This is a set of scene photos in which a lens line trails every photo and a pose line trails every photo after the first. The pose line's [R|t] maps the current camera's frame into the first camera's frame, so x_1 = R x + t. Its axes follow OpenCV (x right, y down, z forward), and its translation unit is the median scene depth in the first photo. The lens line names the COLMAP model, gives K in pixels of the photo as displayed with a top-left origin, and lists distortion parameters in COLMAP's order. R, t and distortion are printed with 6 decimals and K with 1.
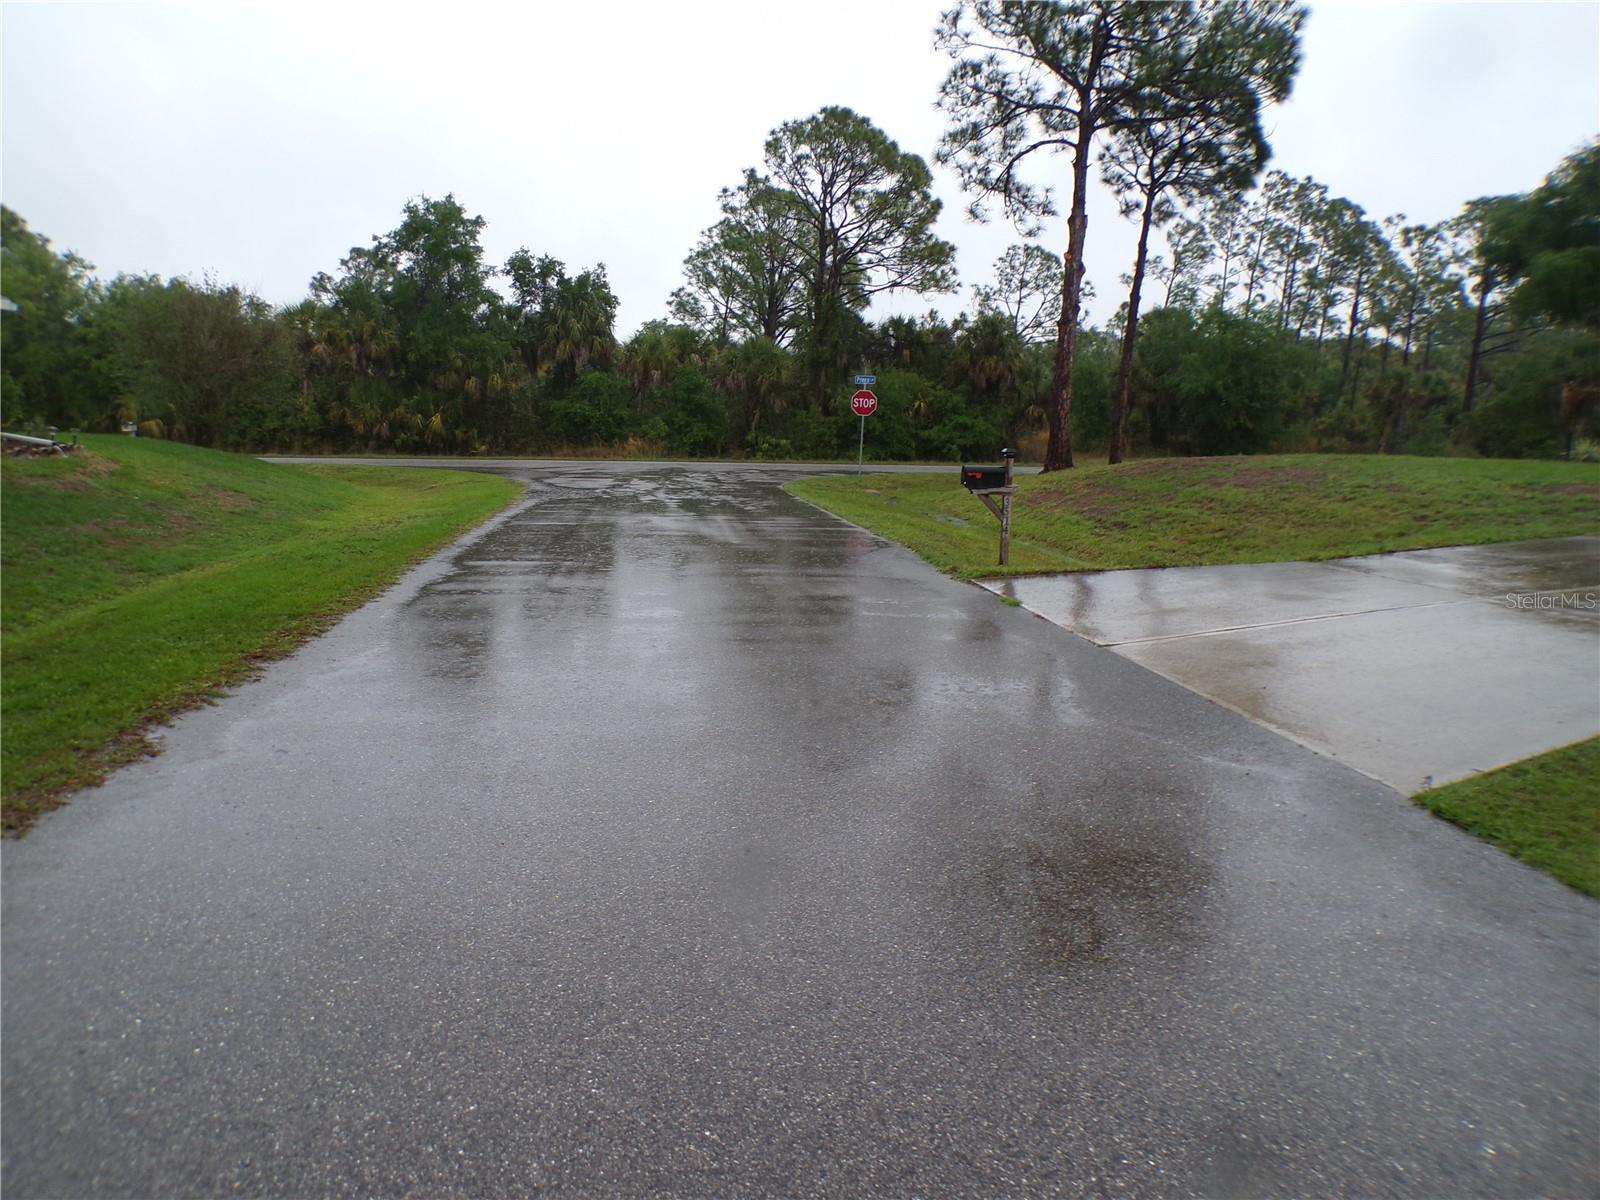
lens RADIAL K [[1082.7, 0, 799.7], [0, 1082.7, 603.2], [0, 0, 1]] dist [-0.046457, 0.018429]
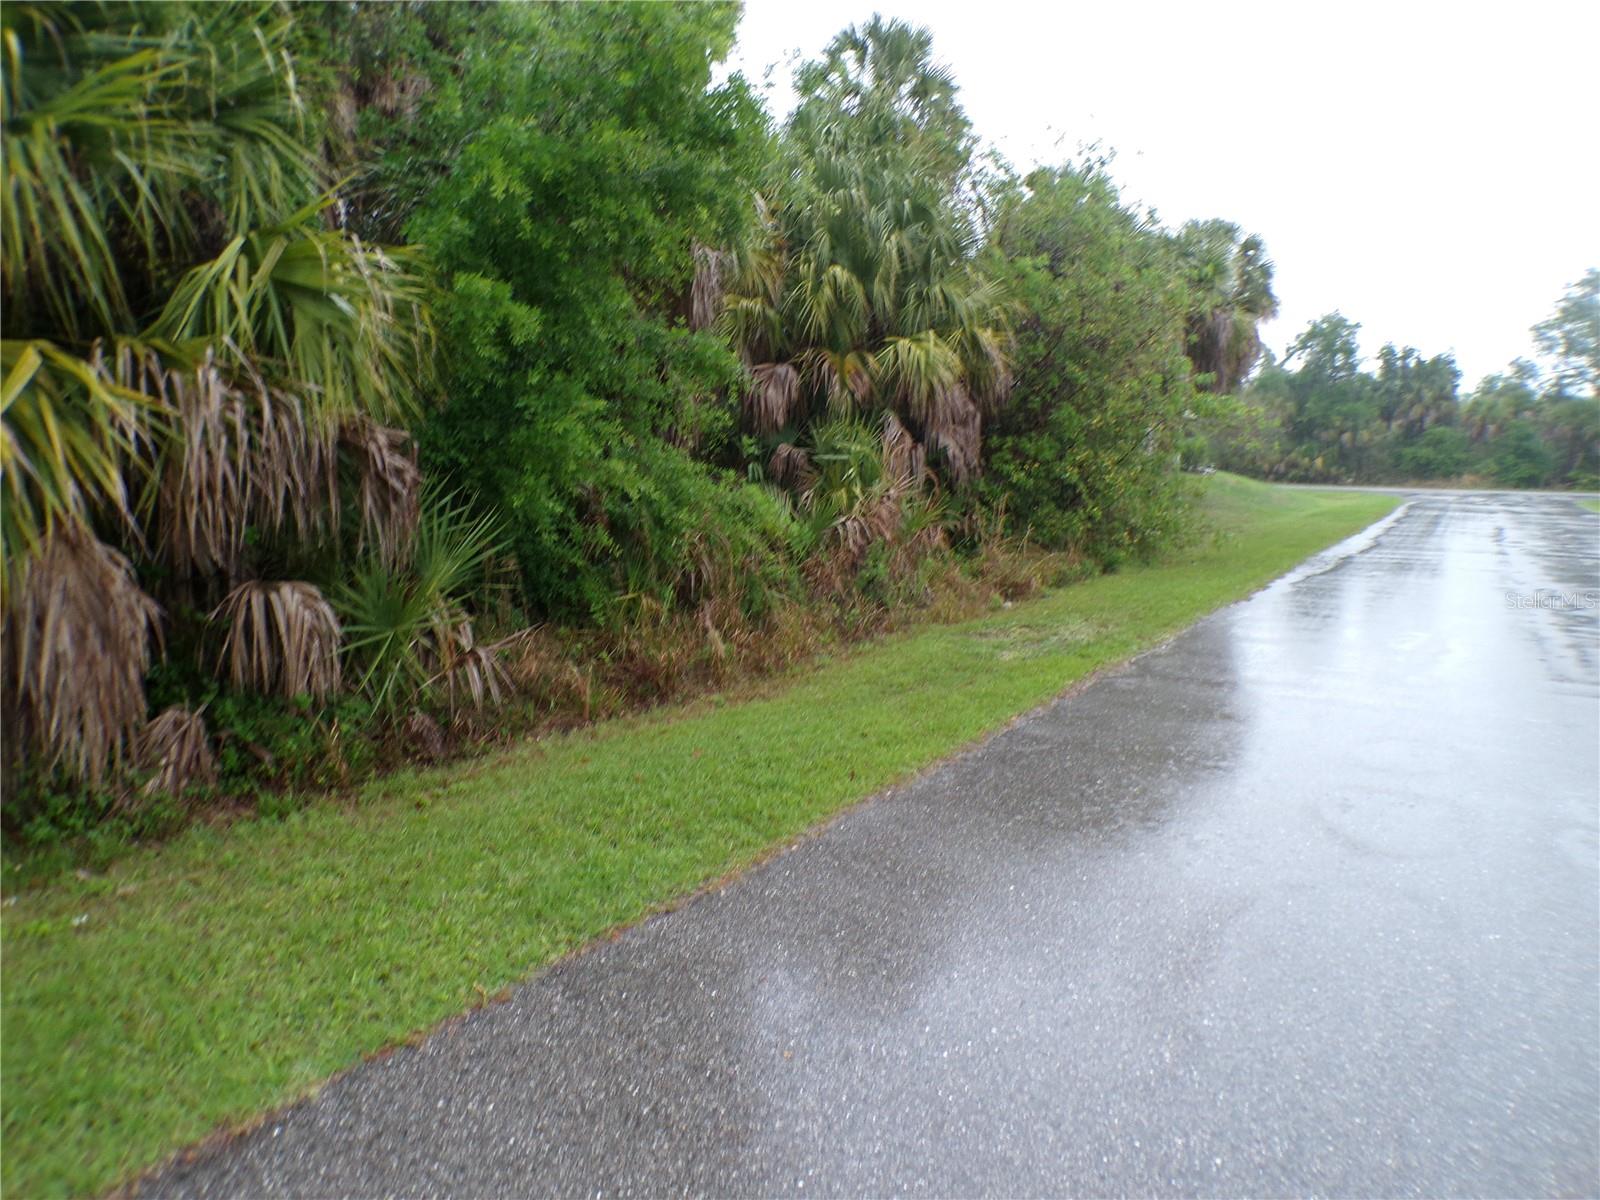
lens RADIAL K [[1082.7, 0, 790.2], [0, 1082.7, 601.4], [0, 0, 1]] dist [-0.046457, 0.018429]
pose [[0.761861, 0.071004, -0.643837, 0.072105], [-0.104039, 0.994482, -0.013436, 0.114529], [0.639330, 0.077221, 0.765045, -0.567173]]
